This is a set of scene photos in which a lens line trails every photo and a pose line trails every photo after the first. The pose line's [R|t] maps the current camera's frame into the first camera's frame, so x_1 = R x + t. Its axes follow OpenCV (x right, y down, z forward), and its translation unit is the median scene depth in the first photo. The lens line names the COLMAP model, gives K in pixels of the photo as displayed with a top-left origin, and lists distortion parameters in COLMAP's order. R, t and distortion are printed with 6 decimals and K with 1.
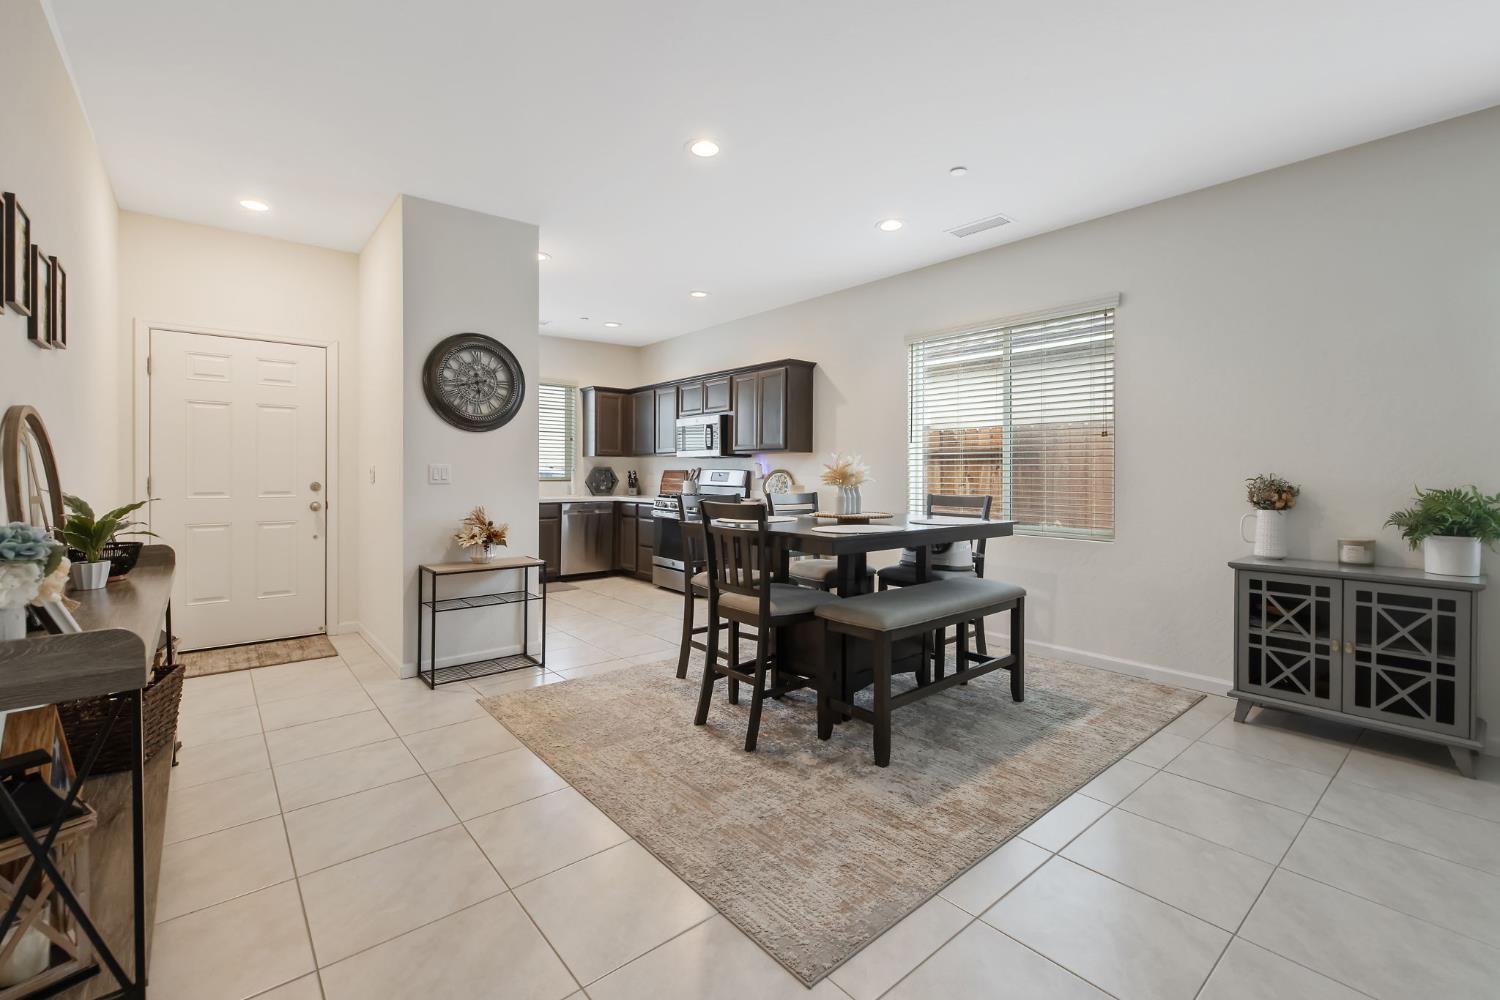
lens RADIAL K [[645.1, 0, 747.9], [0, 645.1, 477.8], [0, 0, 1]] dist [0.001265, 0.000077]
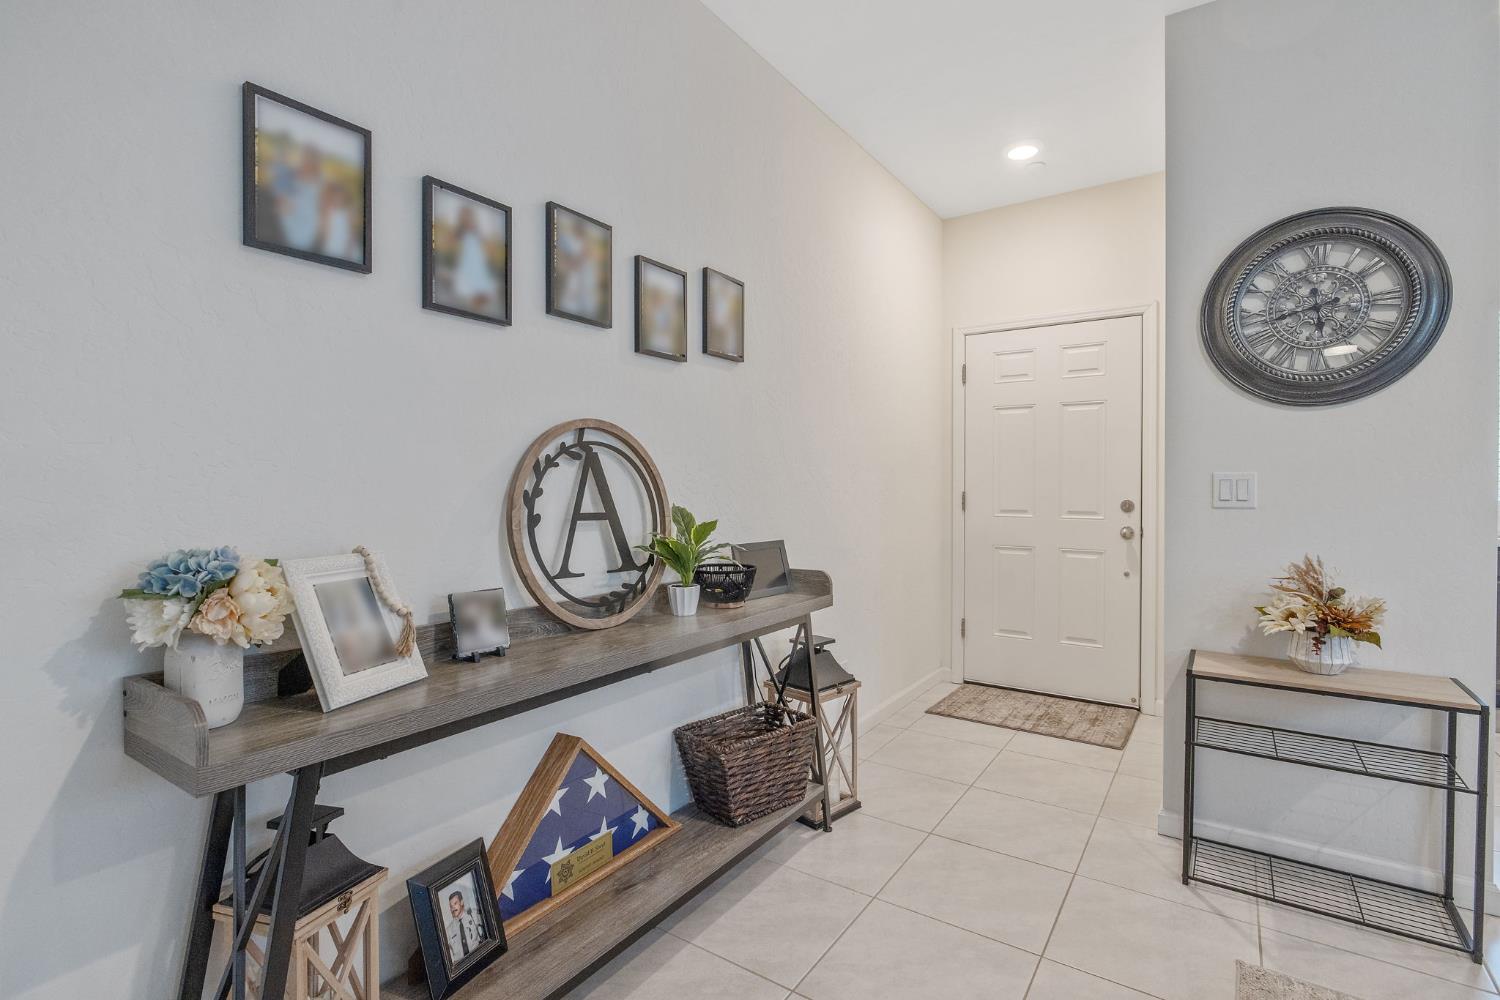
lens RADIAL K [[712.5, 0, 756.5], [0, 712.5, 487.8], [0, 0, 1]] dist [0.000168, 0.000219]
pose [[0.277777, 0.001586, -0.960644, -0.010366], [-0.007774, 0.999970, -0.000597, -0.004235], [0.960614, 0.007634, 0.277781, 0.444368]]
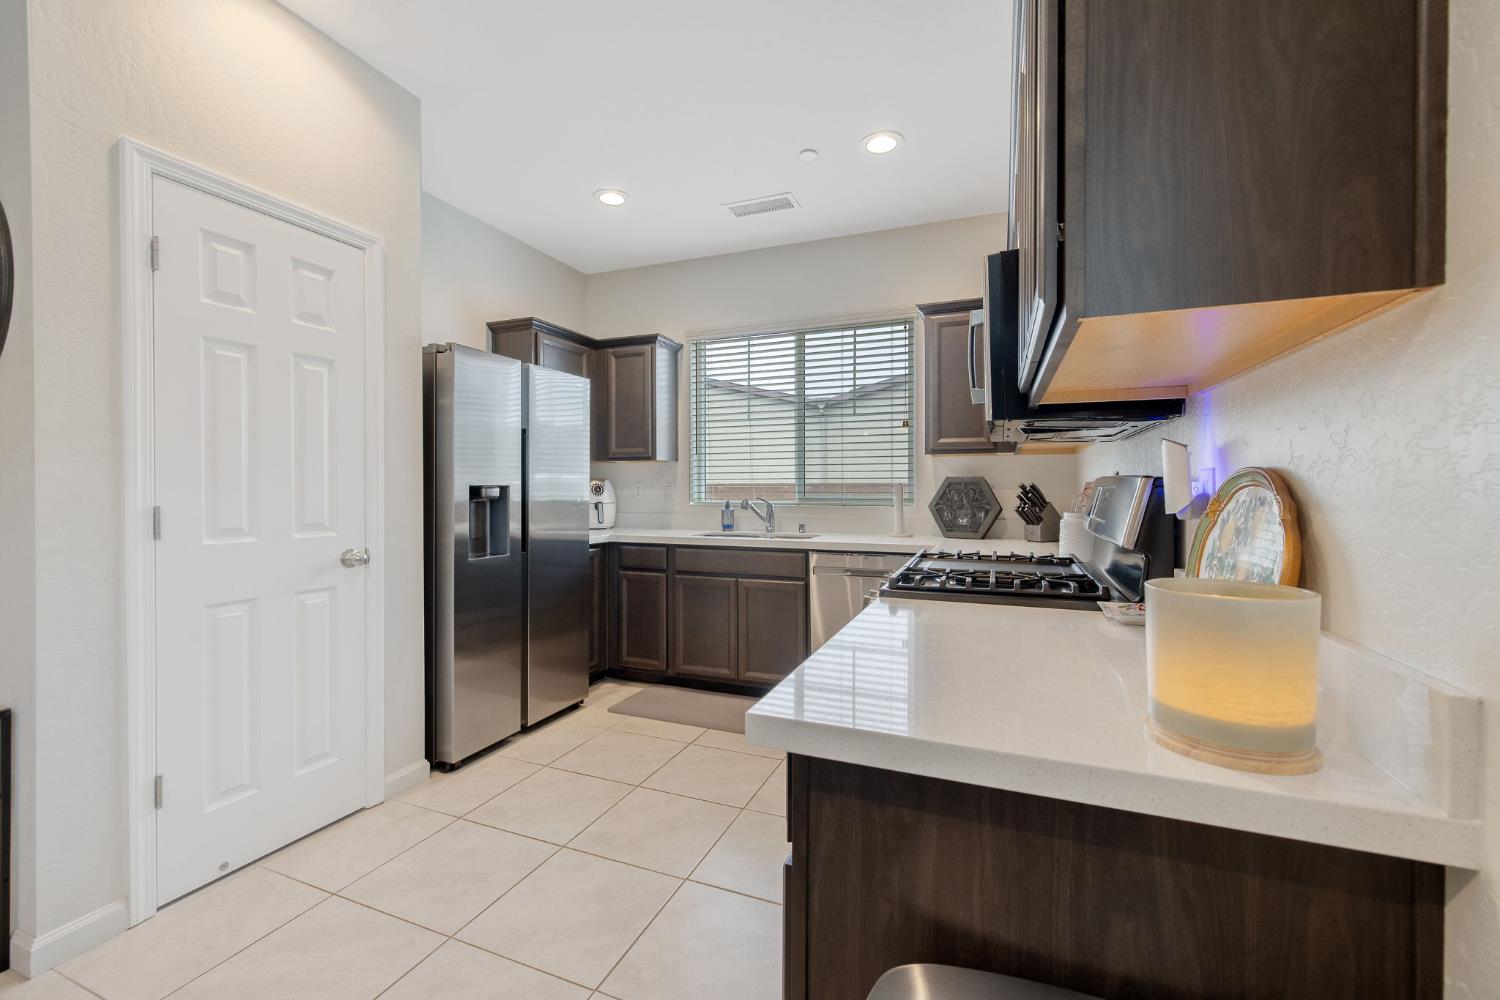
lens RADIAL K [[625.7, 0, 744.1], [0, 625.7, 492.4], [0, 0, 1]] dist [-0.000241, 0.000127]
pose [[0.461912, 0.000459, -0.886926, 0.209325], [-0.002900, 0.999995, -0.000993, -0.009716], [0.886921, 0.003031, 0.461911, 1.324389]]
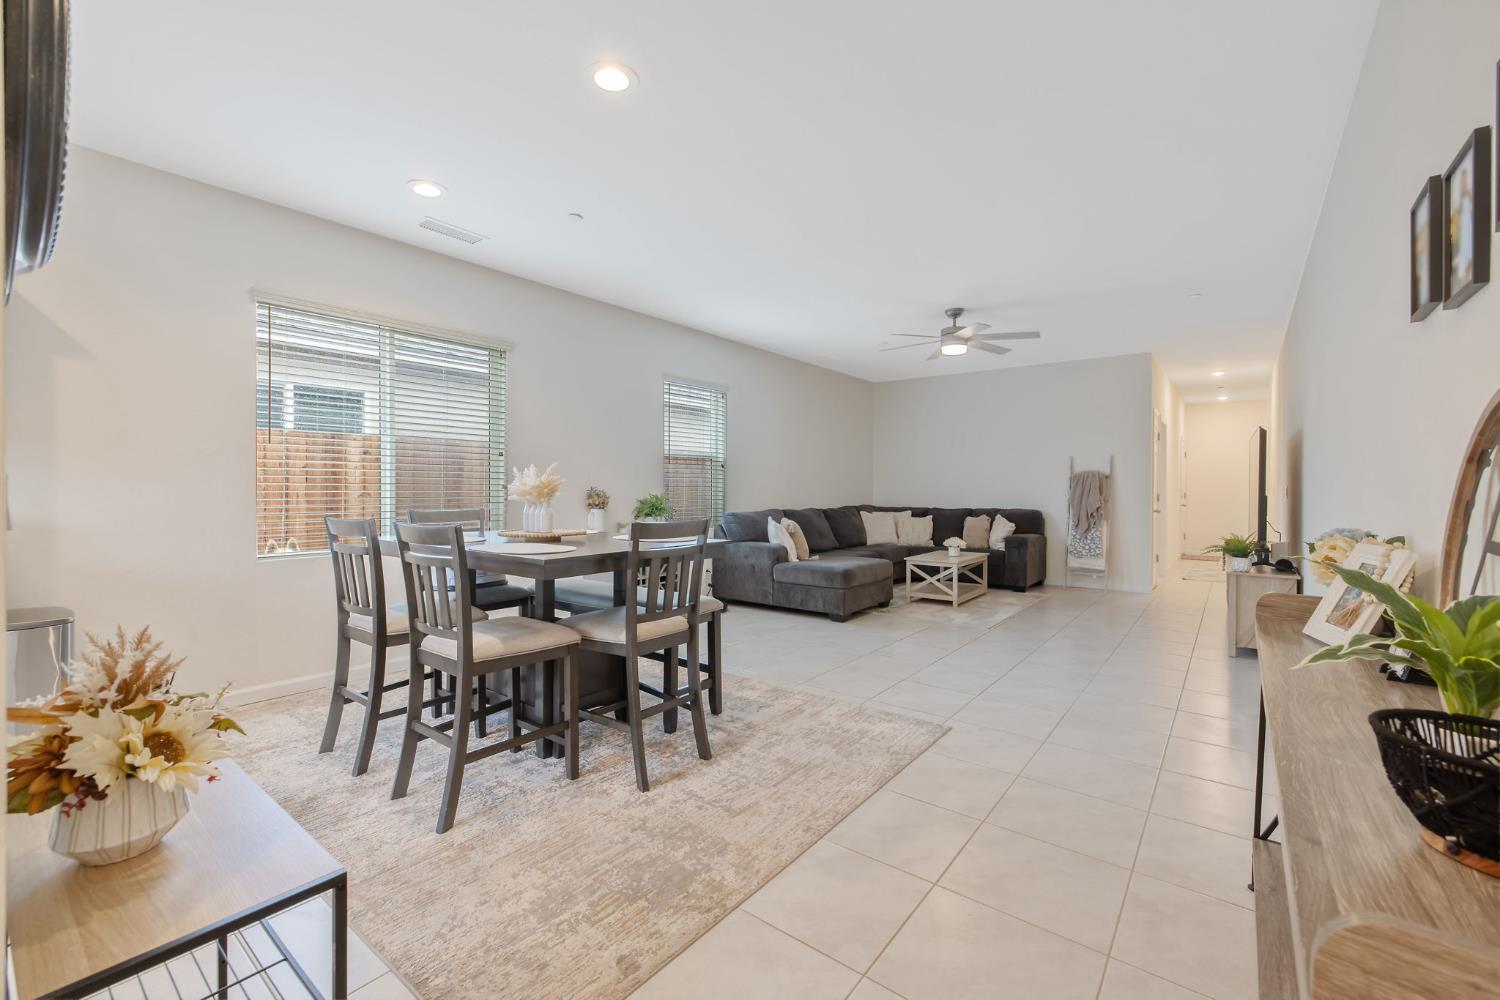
lens RADIAL K [[625.7, 0, 744.1], [0, 625.7, 492.4], [0, 0, 1]] dist [-0.000241, 0.000127]
pose [[-0.204694, -0.011759, 0.978755, -0.705027], [0.000003, 0.999928, 0.012014, -0.009532], [-0.978826, 0.002462, -0.204679, 0.822596]]
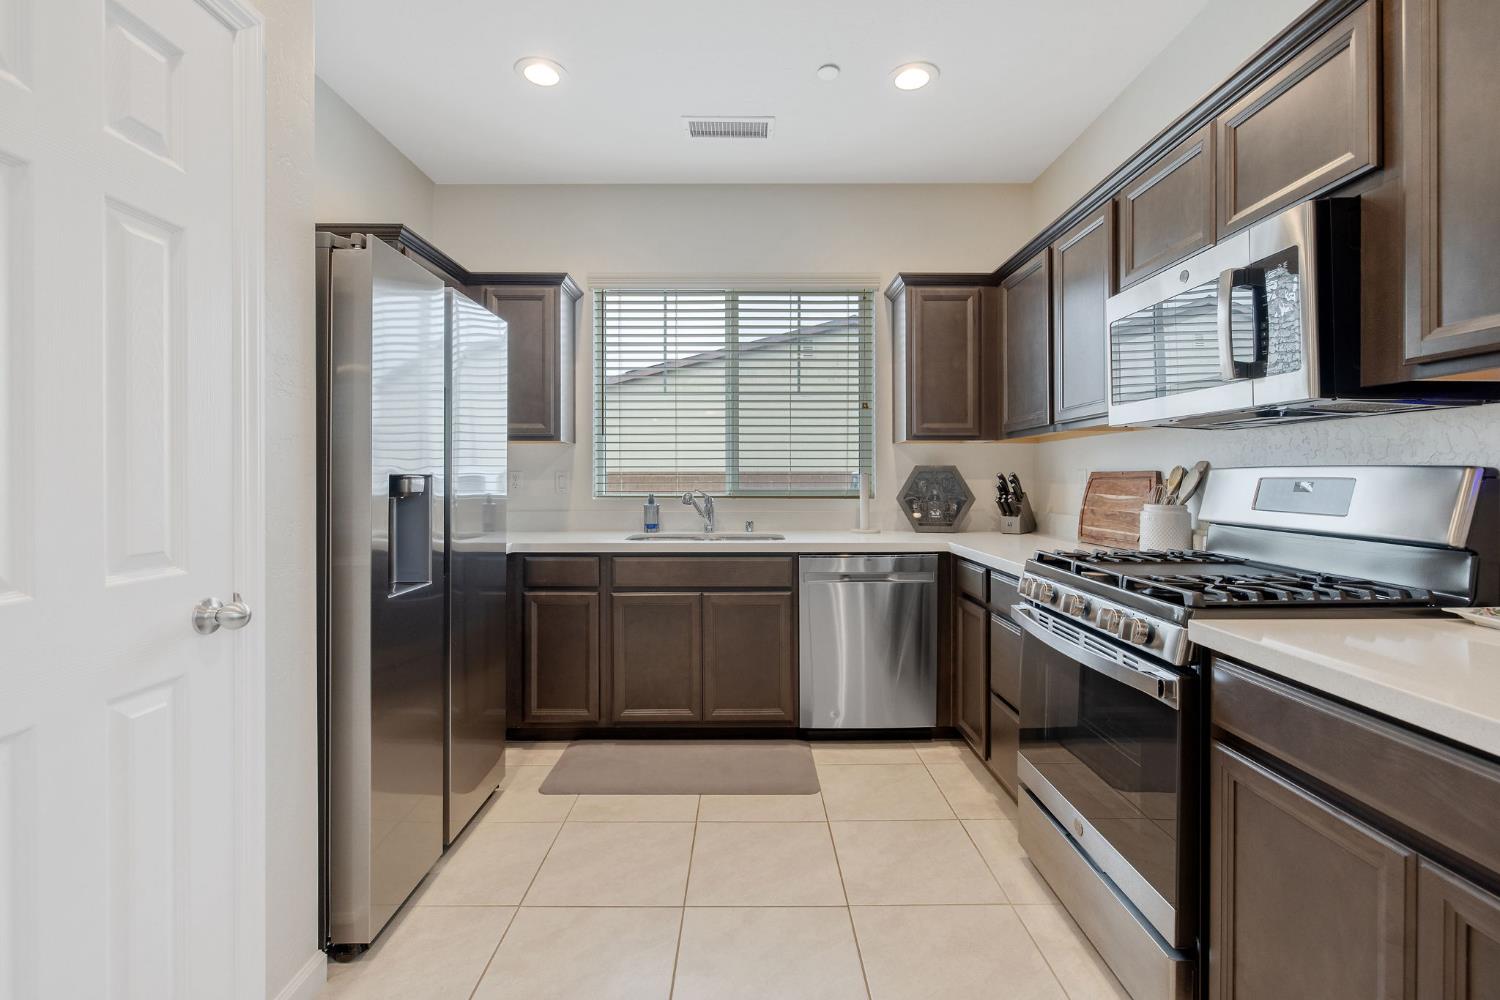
lens RADIAL K [[659.4, 0, 751.0], [0, 659.4, 478.2], [0, 0, 1]] dist [-0.008936, 0.000591]
pose [[0.769525, -0.004211, -0.638603, -0.079605], [0.000293, 0.999980, -0.006241, -0.011974], [0.638616, 0.004616, 0.769511, 1.189172]]
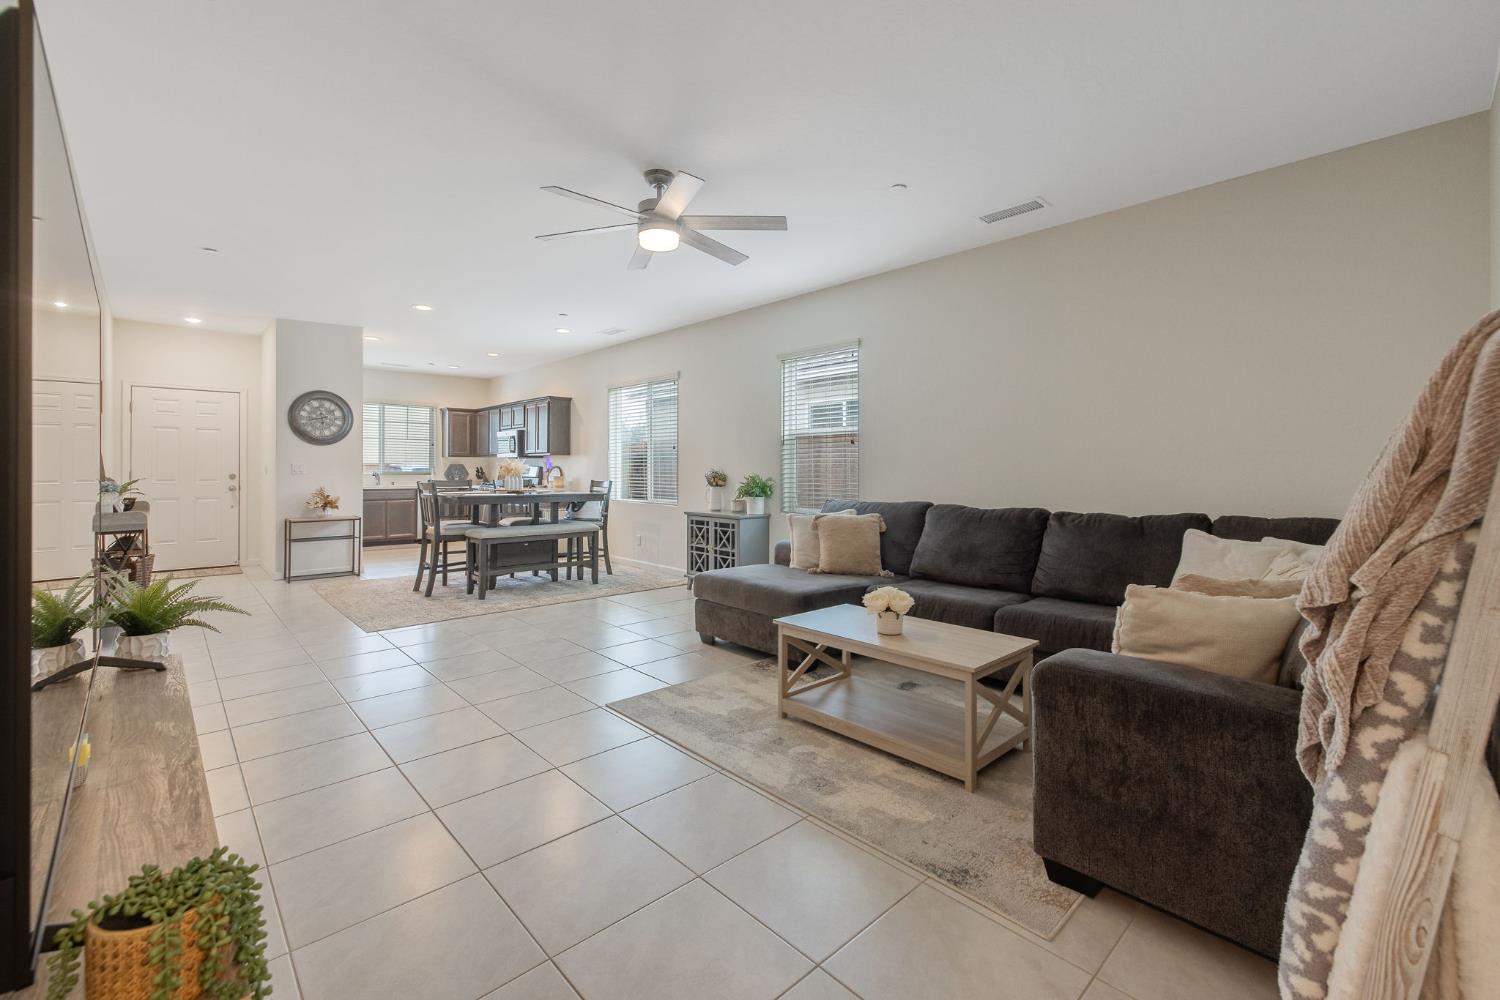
lens RADIAL K [[634.6, 0, 748.4], [0, 634.6, 471.3], [0, 0, 1]] dist [-0.000807, -0.000086]
pose [[0.998784, 0.000059, 0.049303, 0.698818], [0.000136, 0.999992, -0.003939, 0.008583], [-0.049303, 0.003940, 0.998776, -0.844807]]
